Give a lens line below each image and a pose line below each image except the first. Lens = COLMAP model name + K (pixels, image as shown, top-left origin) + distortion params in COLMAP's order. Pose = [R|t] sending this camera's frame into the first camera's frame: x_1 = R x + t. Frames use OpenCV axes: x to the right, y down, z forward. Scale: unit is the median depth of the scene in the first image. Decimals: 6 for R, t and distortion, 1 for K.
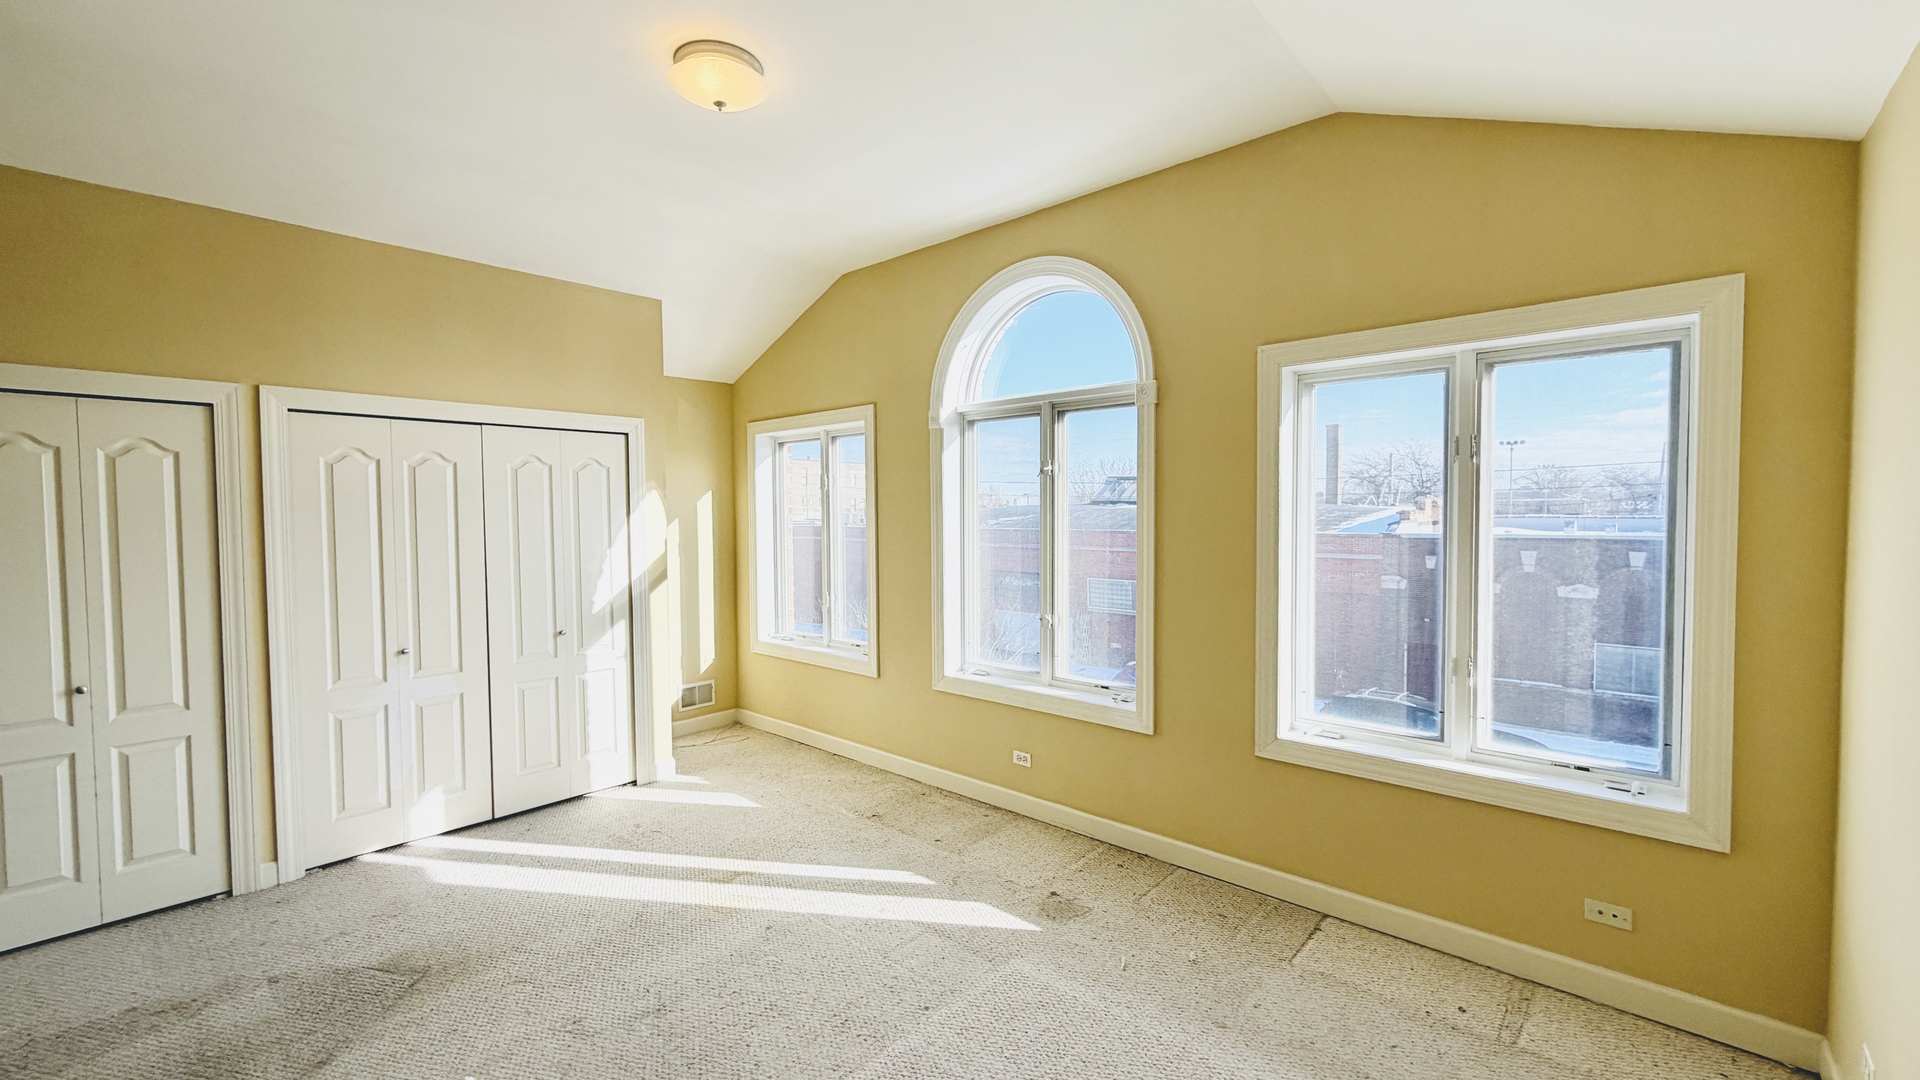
lens RADIAL K [[767.9, 0, 944.5], [0, 767.9, 541.9], [0, 0, 1]] dist [0.000233, 0.000464]
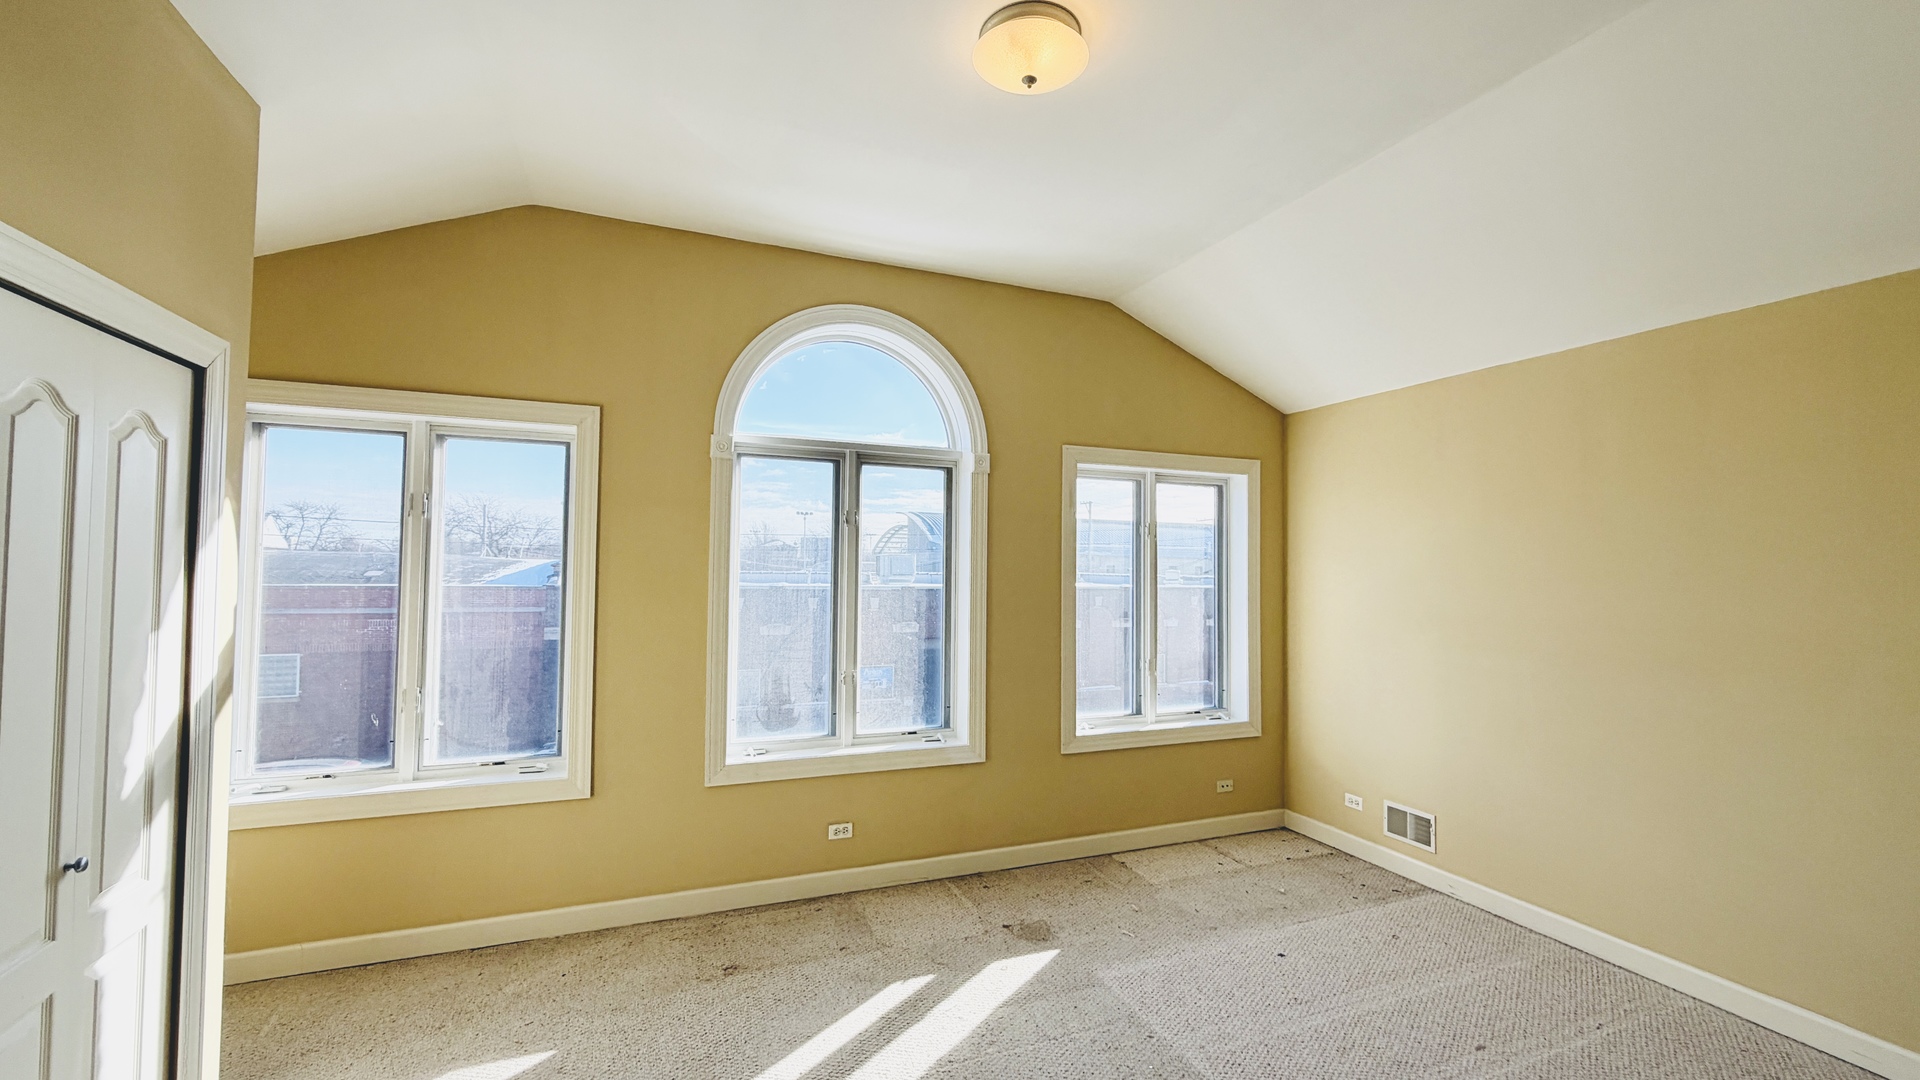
lens RADIAL K [[767.9, 0, 962.1], [0, 767.9, 539.4], [0, 0, 1]] dist [0.000233, 0.000464]
pose [[0.425714, 0.045345, 0.903721, -0.742643], [0.019411, 0.998056, -0.059222, -0.009832], [-0.904650, 0.042754, 0.424006, 0.504956]]
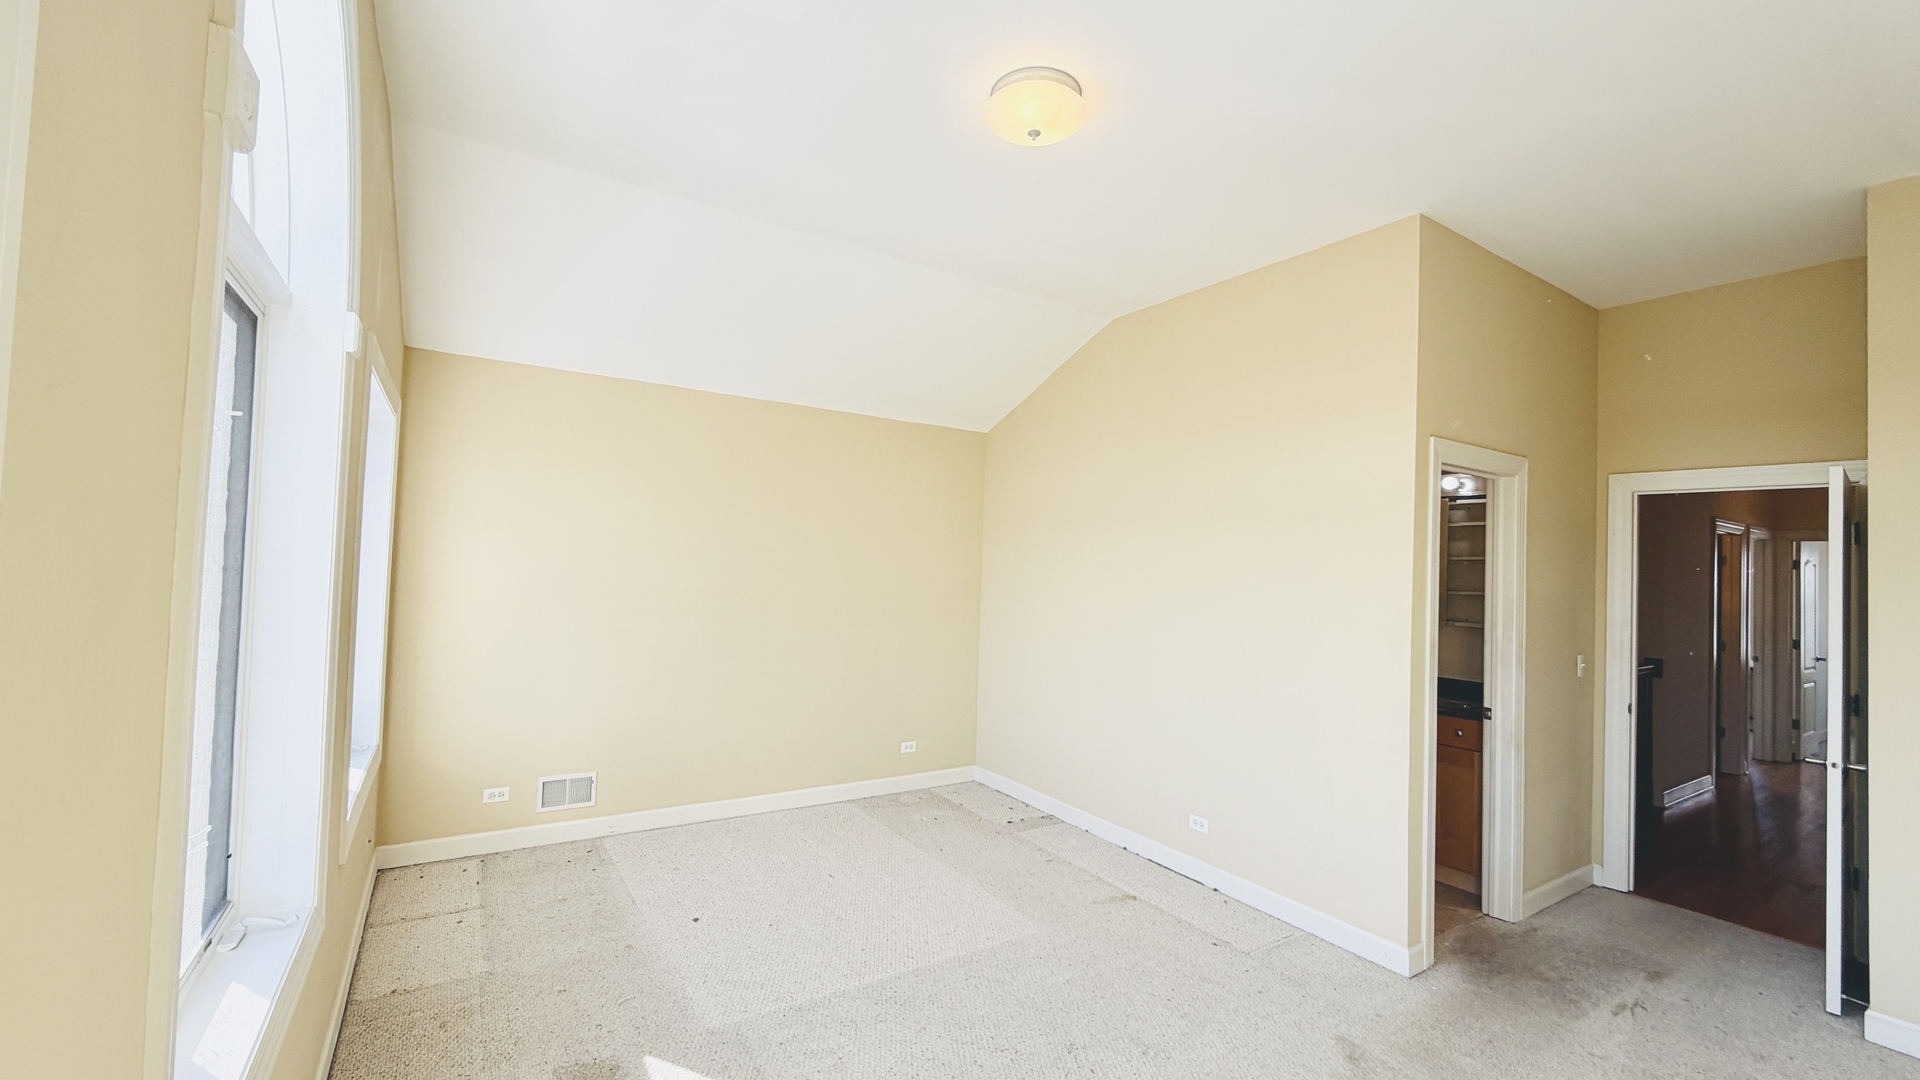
lens RADIAL K [[767.9, 0, 957.8], [0, 767.9, 543.8], [0, 0, 1]] dist [0.000233, 0.000464]
pose [[-0.968934, -0.020397, 0.246476, -0.305889], [-0.018128, 0.999770, 0.011471, -0.045259], [-0.246653, 0.006647, -0.969081, 1.351813]]
